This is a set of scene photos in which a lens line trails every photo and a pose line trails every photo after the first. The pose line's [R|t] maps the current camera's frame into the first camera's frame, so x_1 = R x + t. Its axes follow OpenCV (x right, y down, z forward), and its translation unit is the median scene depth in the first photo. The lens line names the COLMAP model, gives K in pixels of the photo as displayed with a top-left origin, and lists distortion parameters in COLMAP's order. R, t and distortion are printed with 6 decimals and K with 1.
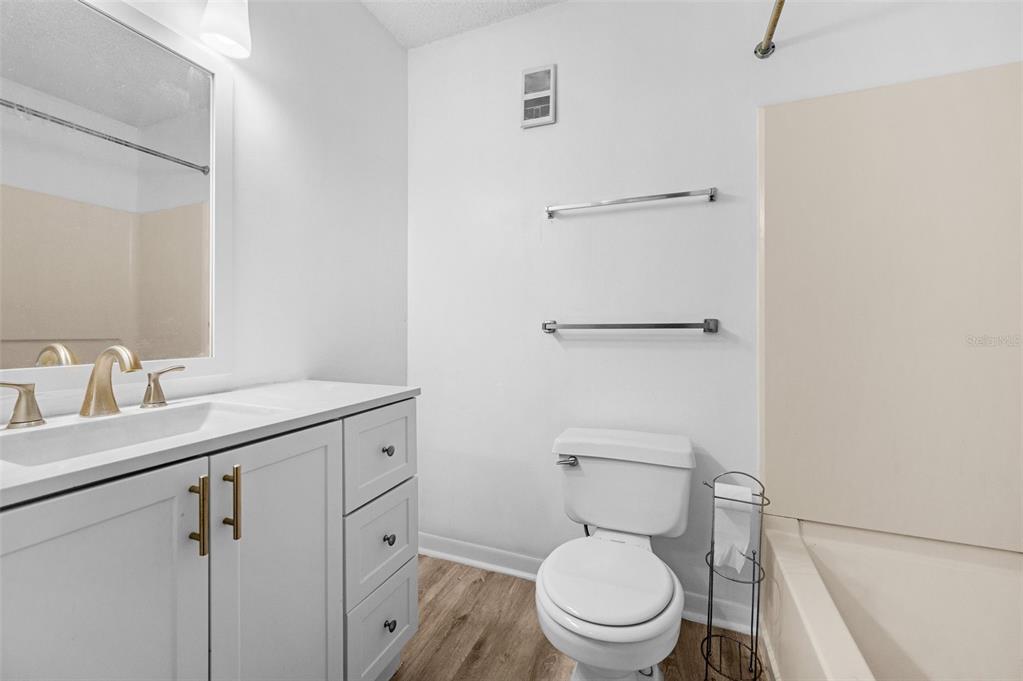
lens RADIAL K [[406.6, 0, 512.5], [0, 406.6, 332.8], [0, 0, 1]] dist [0.003773, 0.000265]
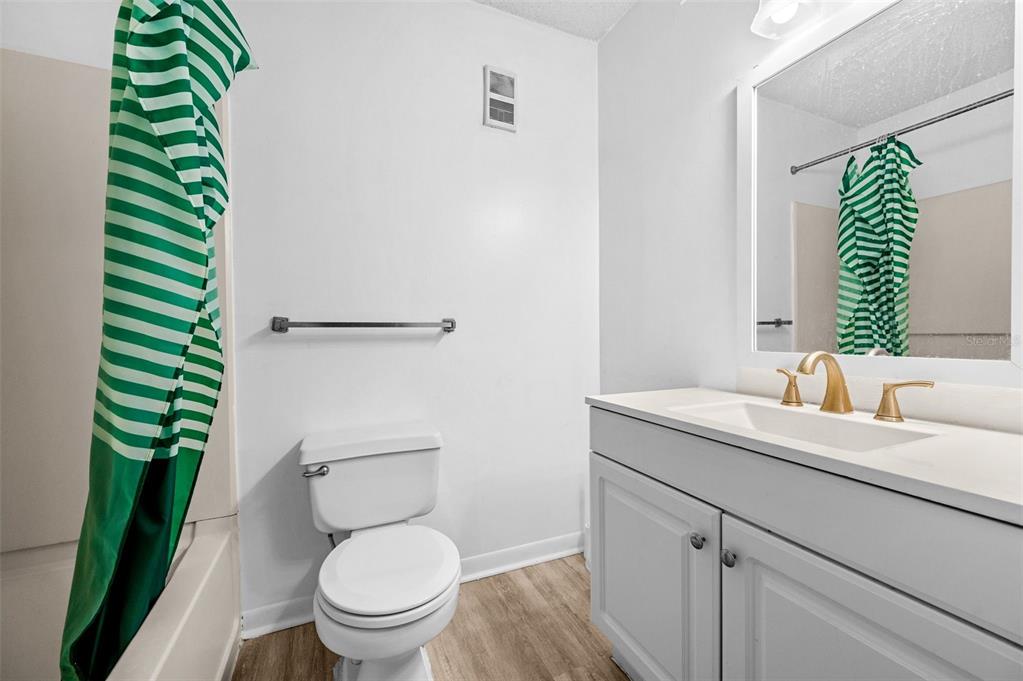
lens RADIAL K [[406.6, 0, 514.2], [0, 406.6, 335.9], [0, 0, 1]] dist [0.003773, 0.000265]
pose [[0.694140, -0.019032, 0.719588, -1.365886], [0.011939, 0.999817, 0.014927, 0.000521], [-0.719741, -0.001770, 0.694240, 0.546923]]
